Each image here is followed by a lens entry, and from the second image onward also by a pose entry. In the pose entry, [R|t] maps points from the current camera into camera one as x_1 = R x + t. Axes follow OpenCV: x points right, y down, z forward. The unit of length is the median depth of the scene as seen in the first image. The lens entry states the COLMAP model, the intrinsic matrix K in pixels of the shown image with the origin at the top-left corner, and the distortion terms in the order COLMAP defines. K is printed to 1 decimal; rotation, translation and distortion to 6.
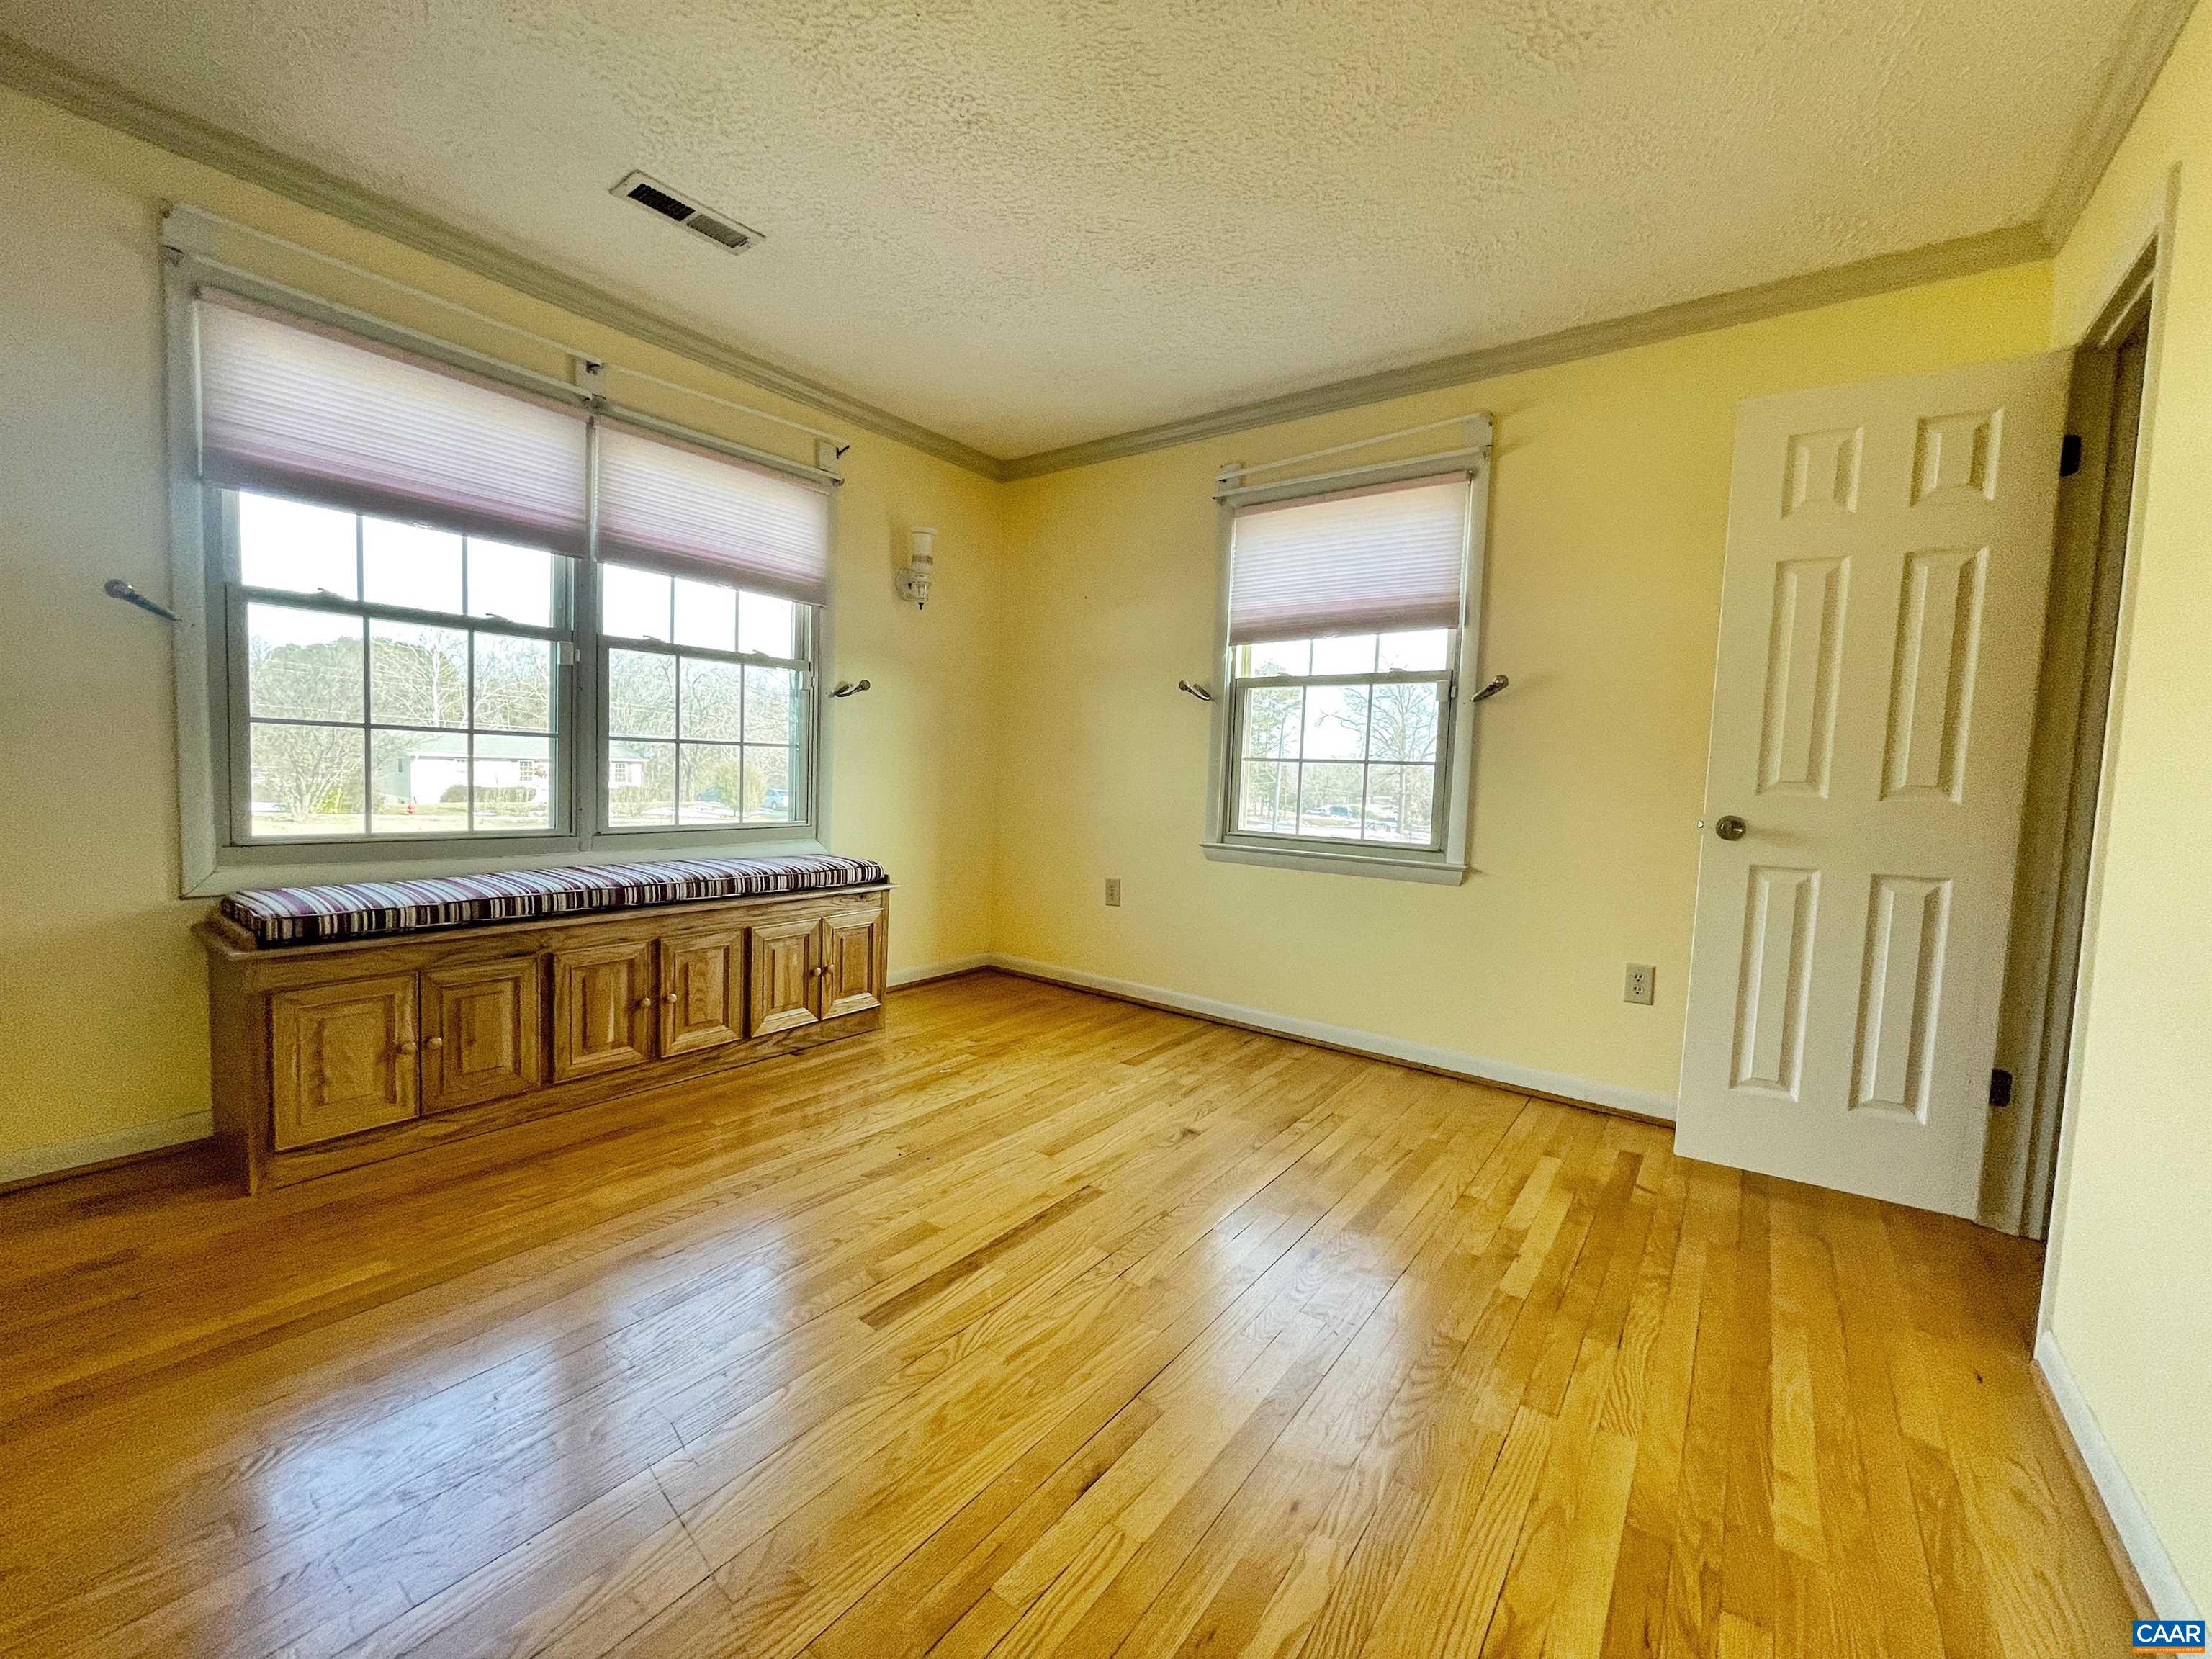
lens RADIAL K [[889.2, 0, 1107.4], [0, 889.2, 831.8], [0, 0, 1]] dist [0.001003, -0.000037]
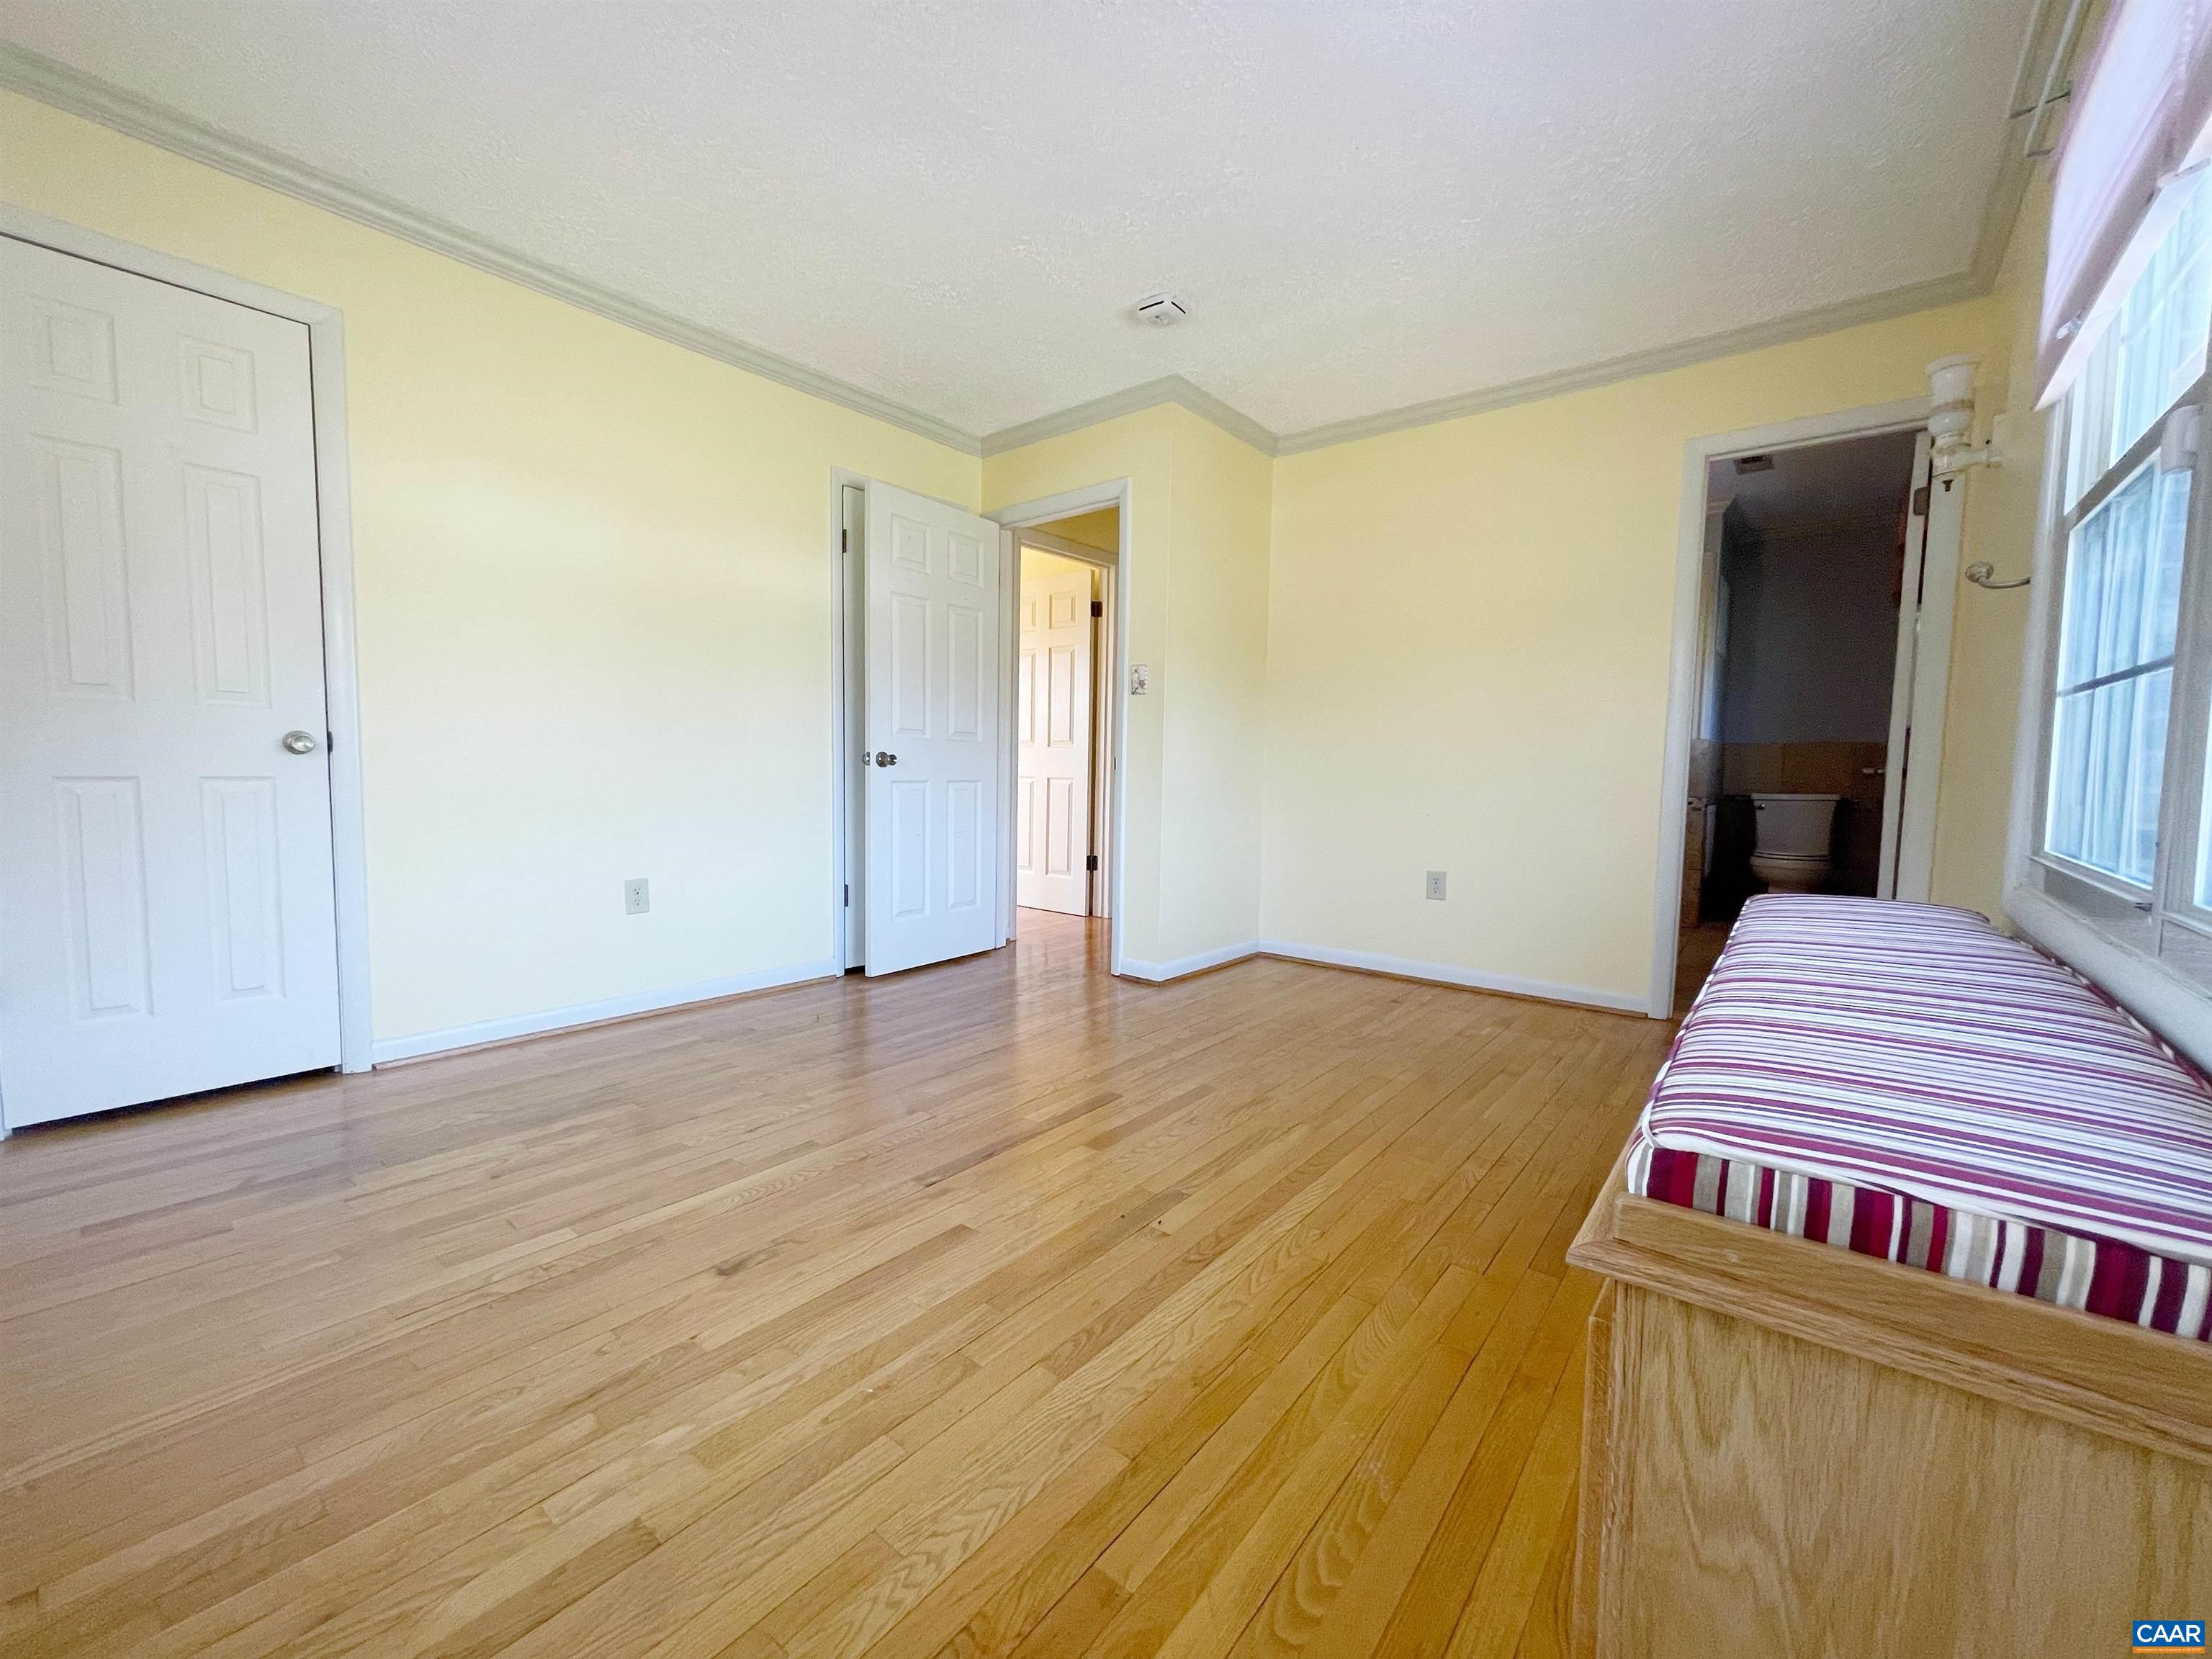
lens RADIAL K [[889.2, 0, 1107.4], [0, 889.2, 831.8], [0, 0, 1]] dist [0.001003, -0.000037]
pose [[-0.997777, -0.059294, 0.030407, -0.193720], [-0.054286, 0.987922, 0.145128, -0.078039], [-0.038645, 0.143155, -0.988945, 1.713976]]
